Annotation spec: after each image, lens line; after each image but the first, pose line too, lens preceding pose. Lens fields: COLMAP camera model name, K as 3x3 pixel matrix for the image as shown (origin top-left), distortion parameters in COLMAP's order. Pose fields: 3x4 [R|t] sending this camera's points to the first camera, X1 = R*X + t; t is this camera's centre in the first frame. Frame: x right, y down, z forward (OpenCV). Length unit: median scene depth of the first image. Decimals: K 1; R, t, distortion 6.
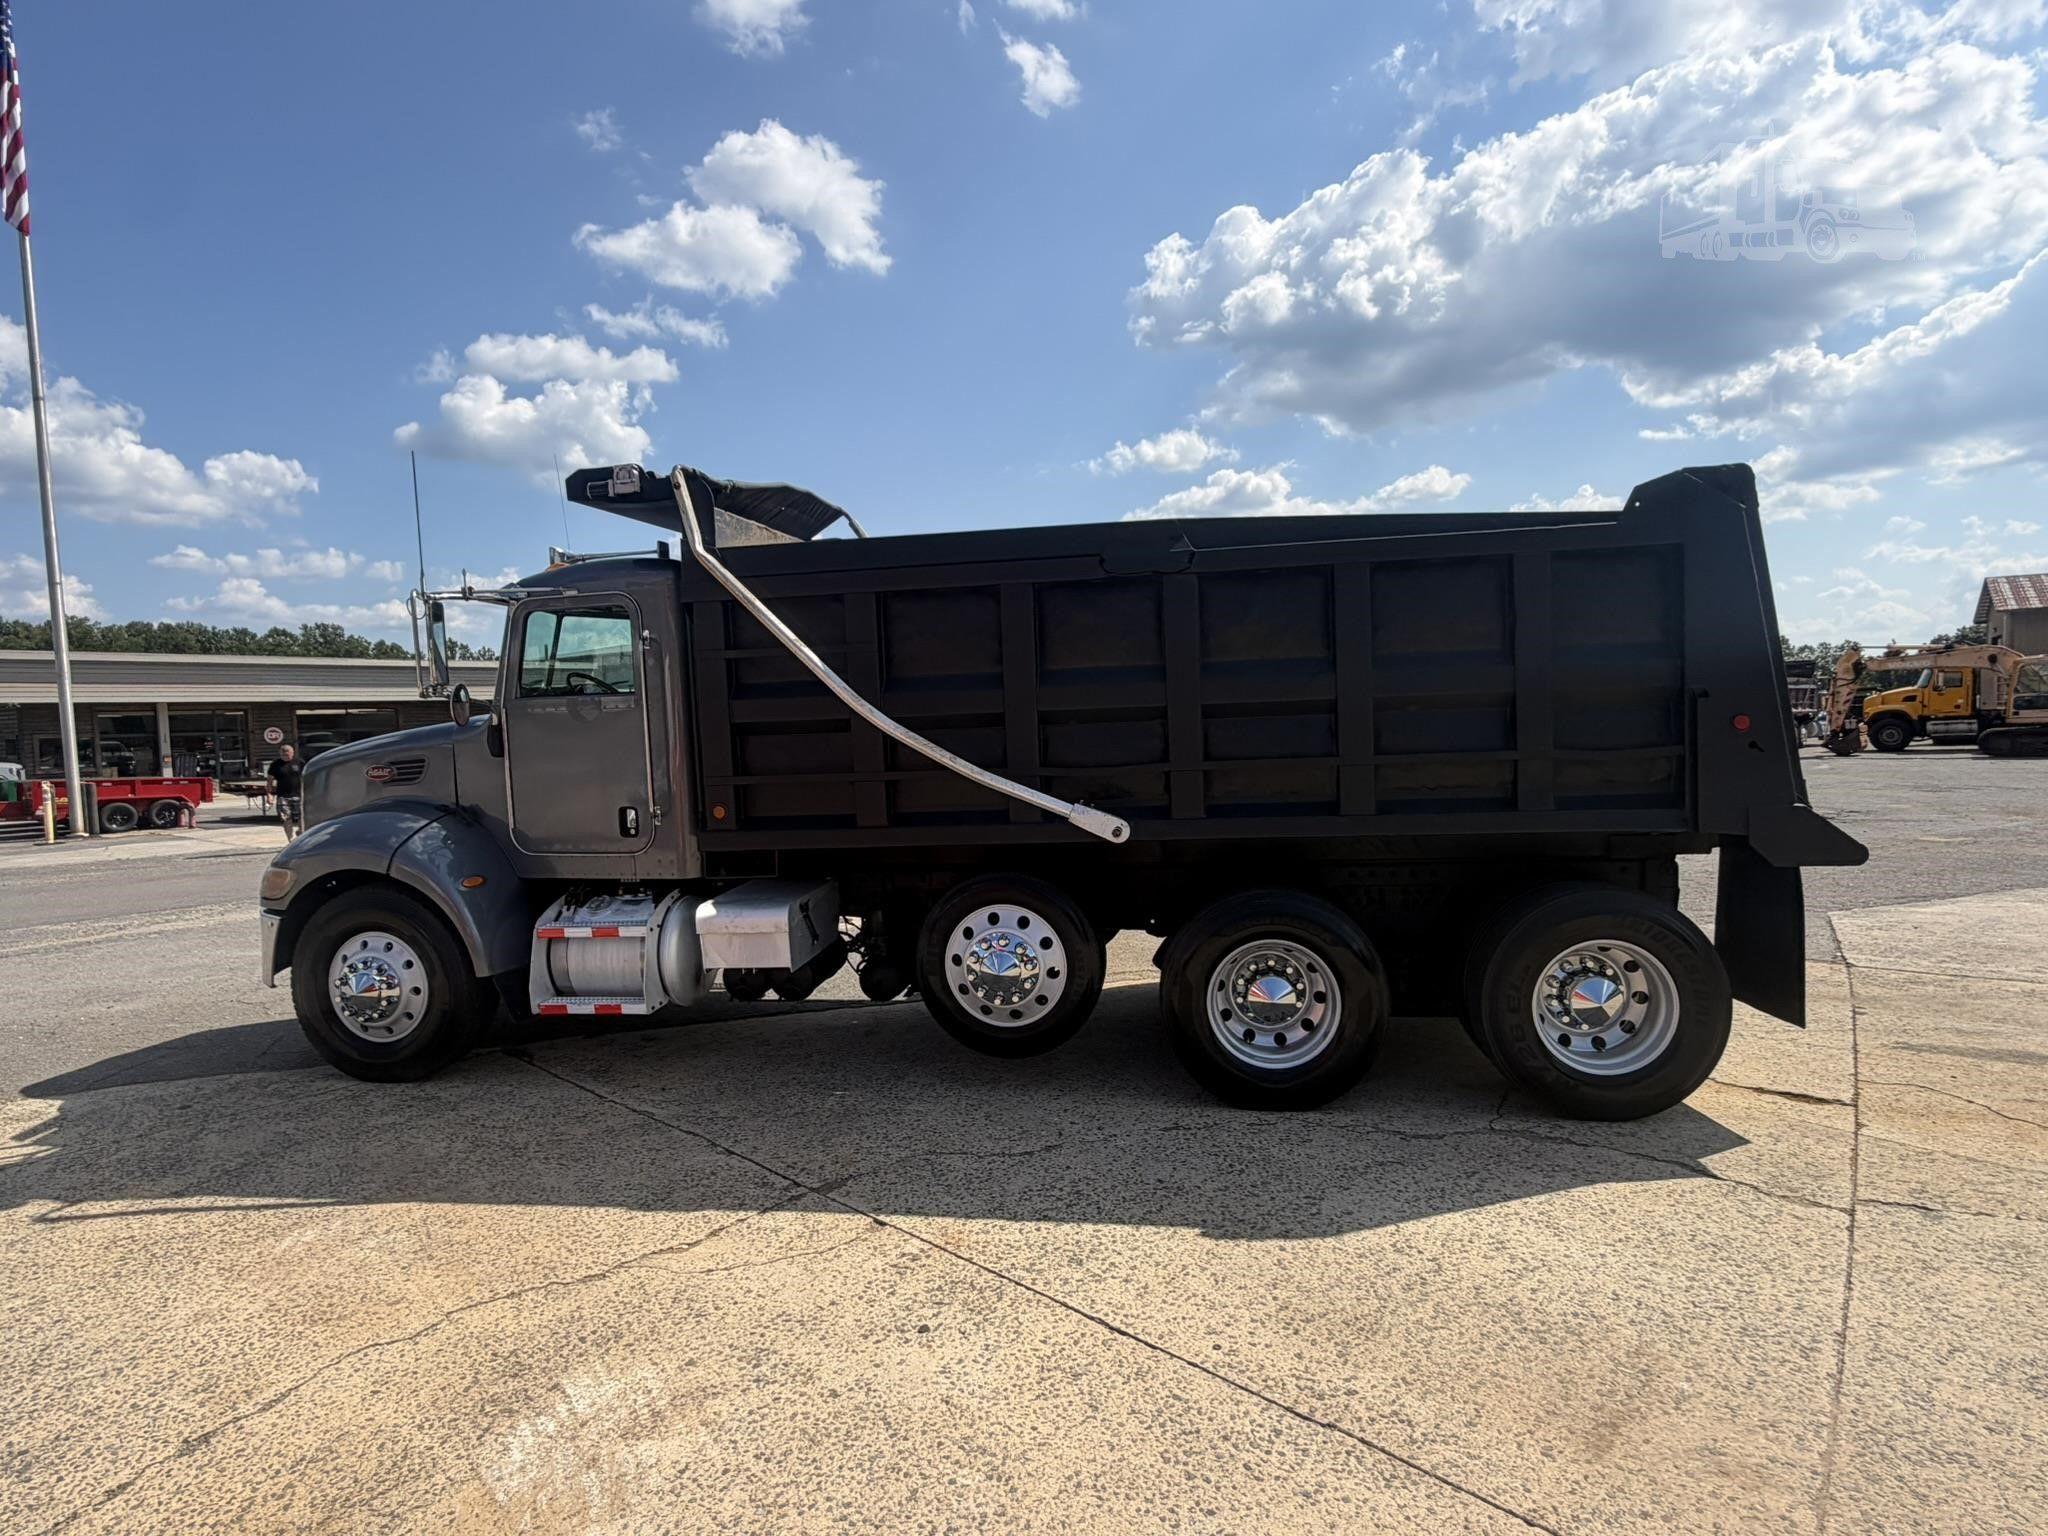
lens RADIAL K [[1062.6, 0, 1022.3], [0, 1062.6, 762.5], [0, 0, 1]] dist [0.001101, 0.000202]
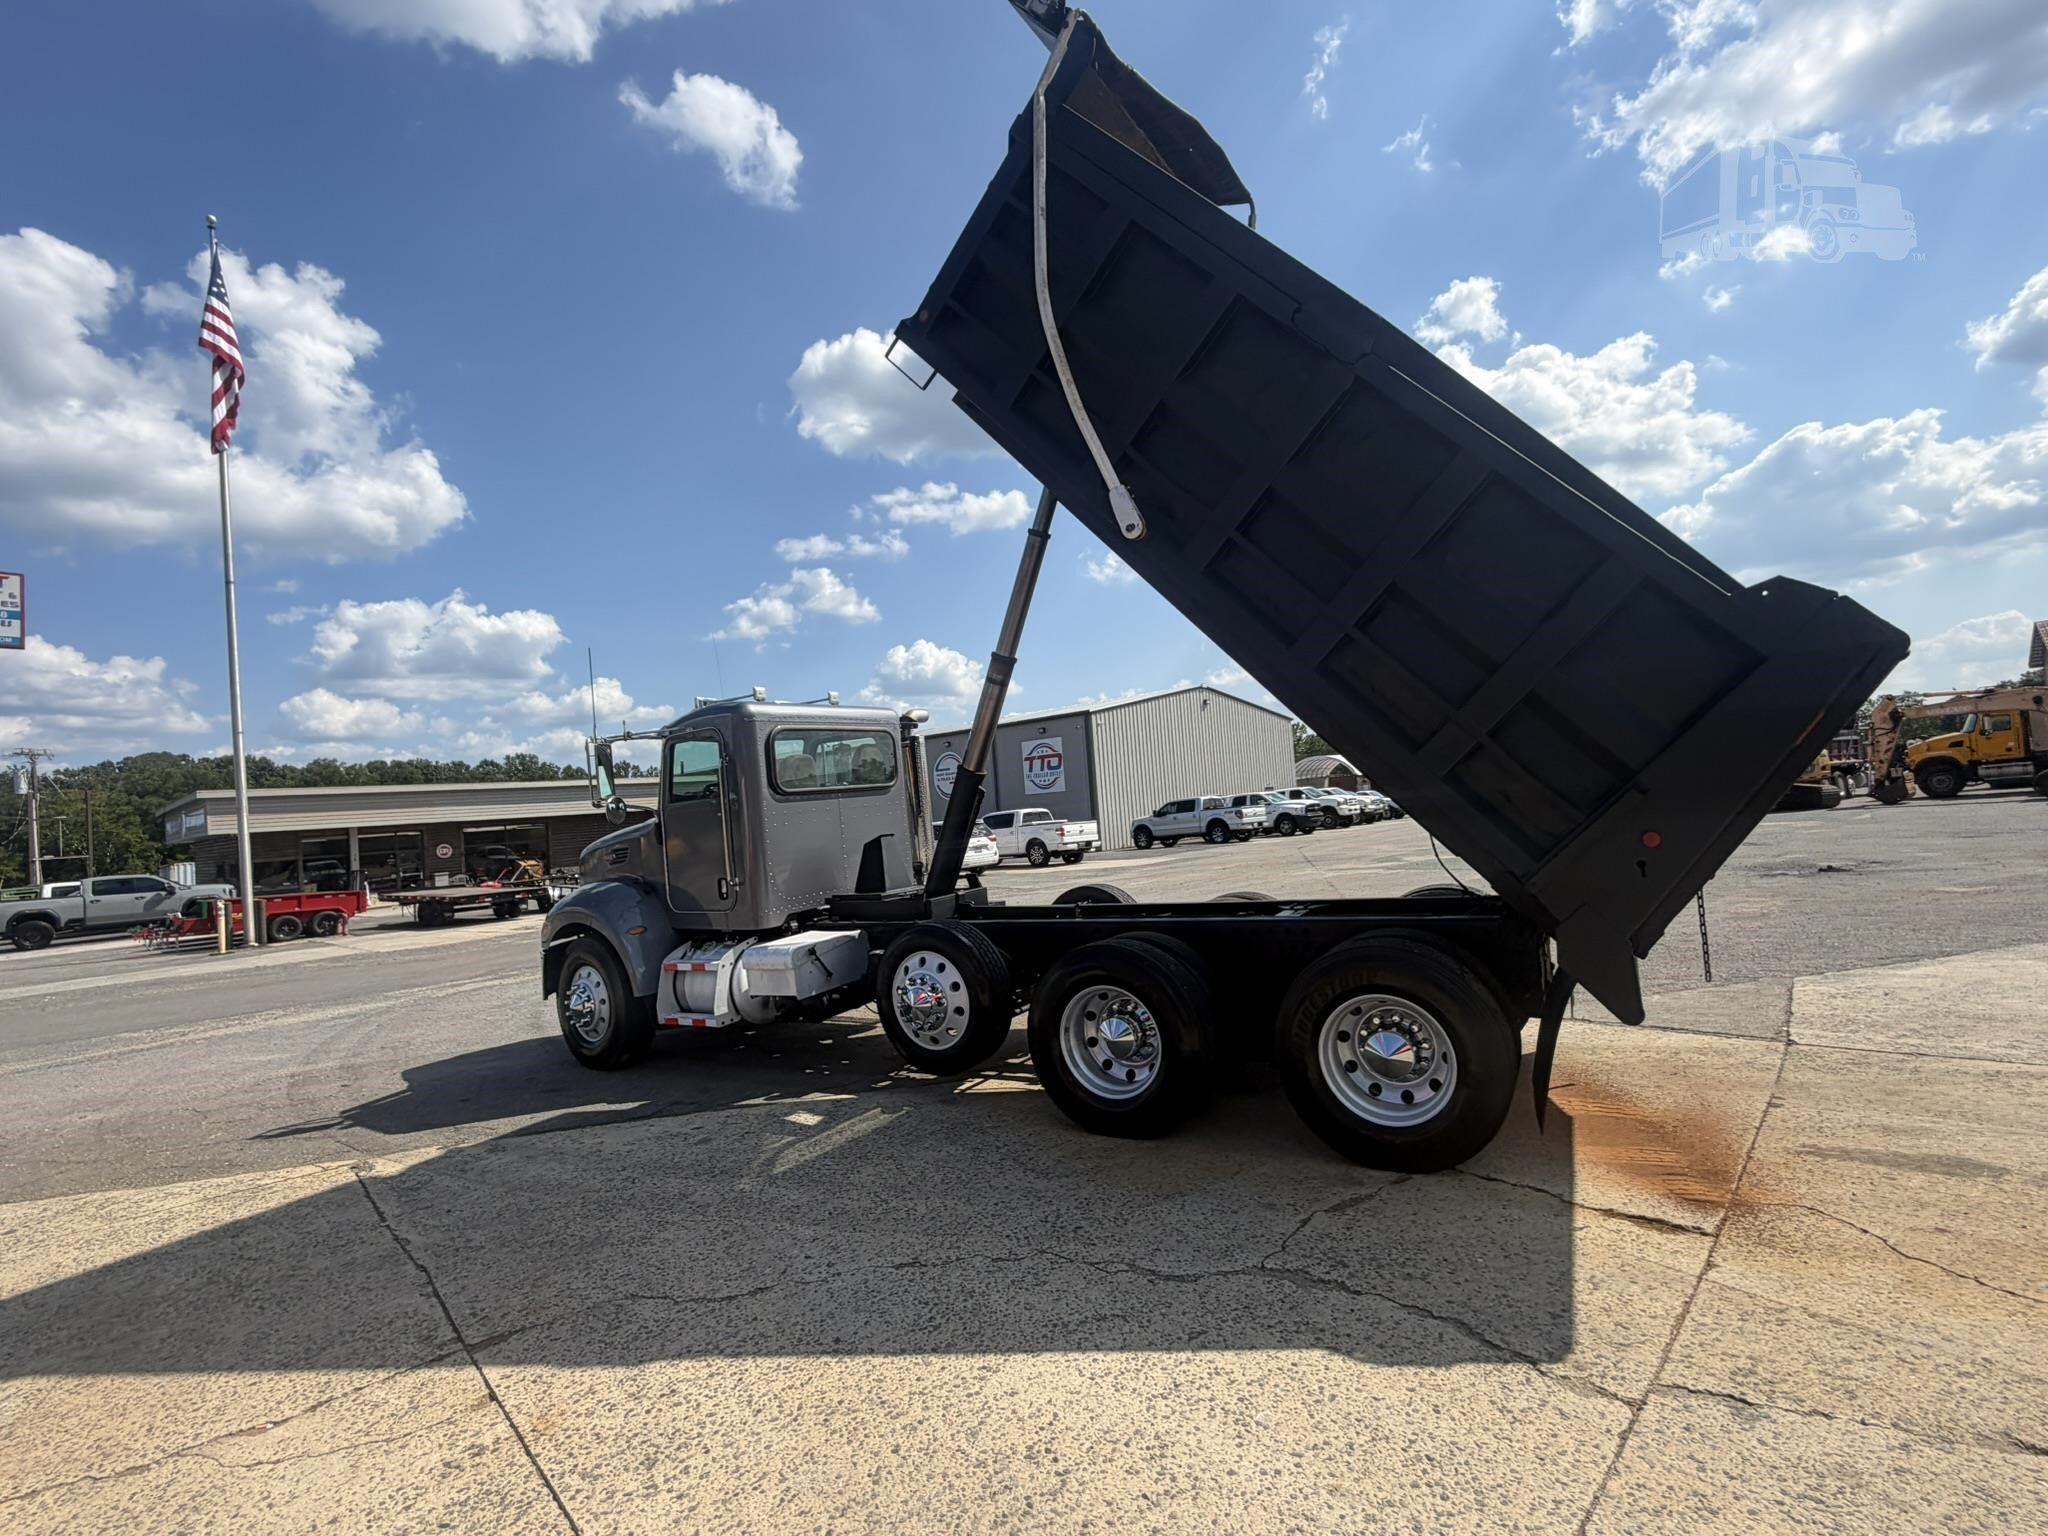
lens RADIAL K [[946.5, 0, 1027.5], [0, 946.5, 769.7], [0, 0, 1]] dist [-0.002026, 0.001944]
pose [[0.993827, -0.051524, -0.098254, 0.284143], [0.043430, 0.995619, -0.082807, -0.000541], [0.102090, 0.078028, 0.991710, 0.155904]]
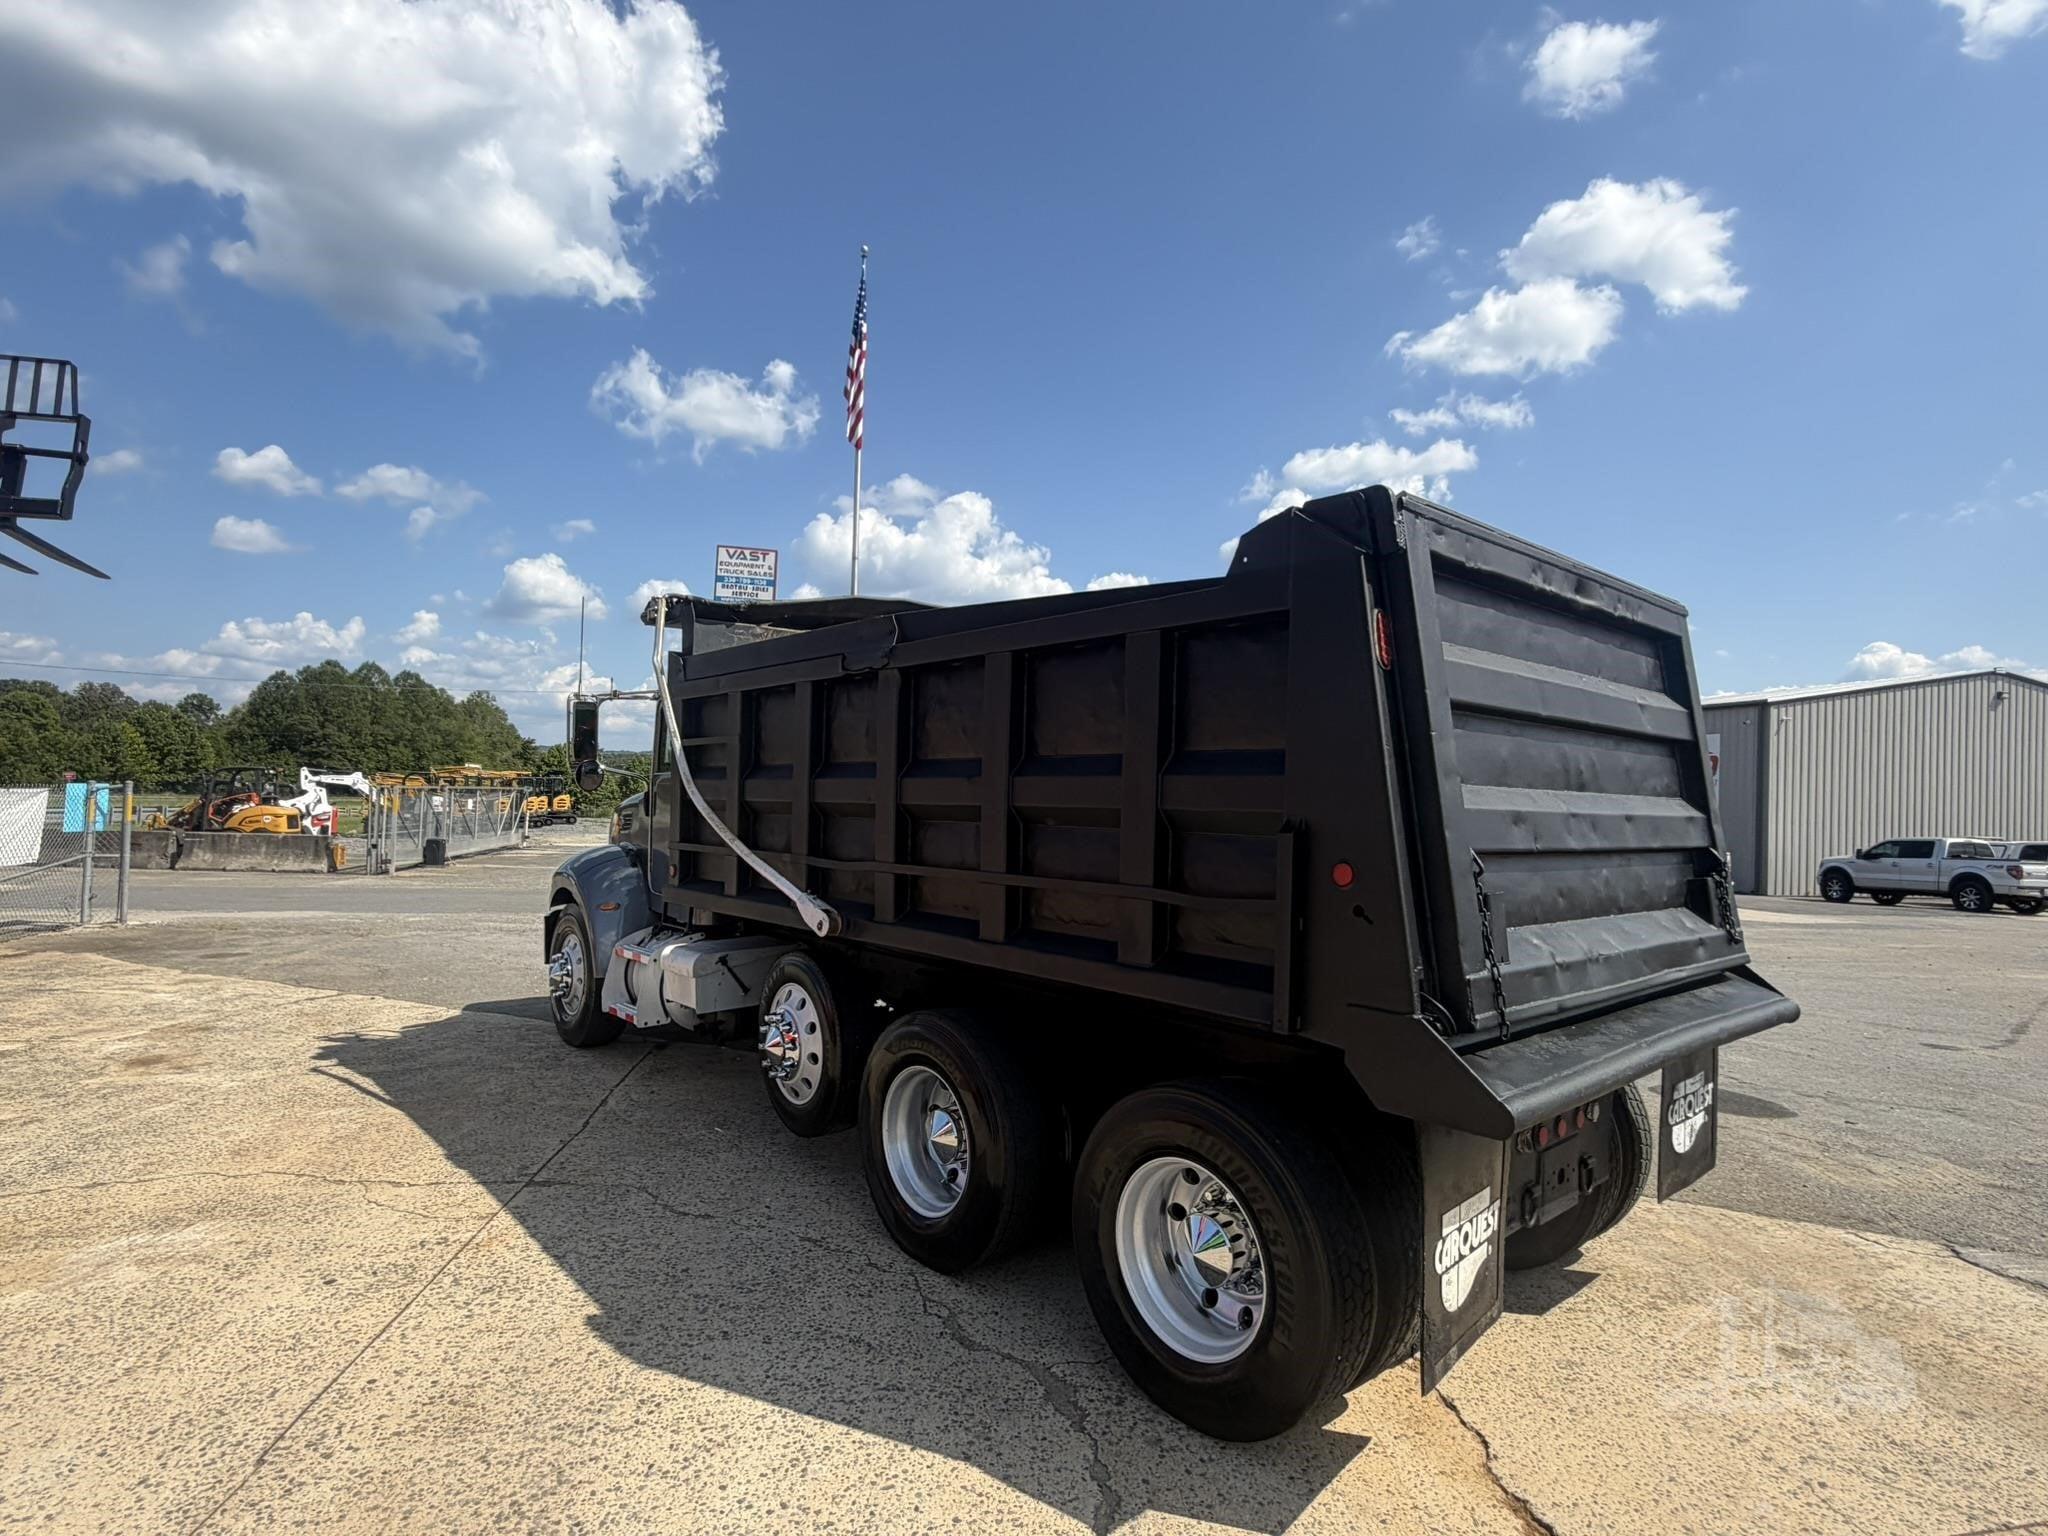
lens RADIAL K [[1062.6, 0, 1030.7], [0, 1062.6, 783.5], [0, 0, 1]] dist [0.001101, 0.000202]
pose [[0.764529, 0.043635, -0.643111, 0.744438], [-0.083646, 0.995986, -0.031860, -0.044723], [0.639140, 0.078152, 0.765110, 0.297321]]
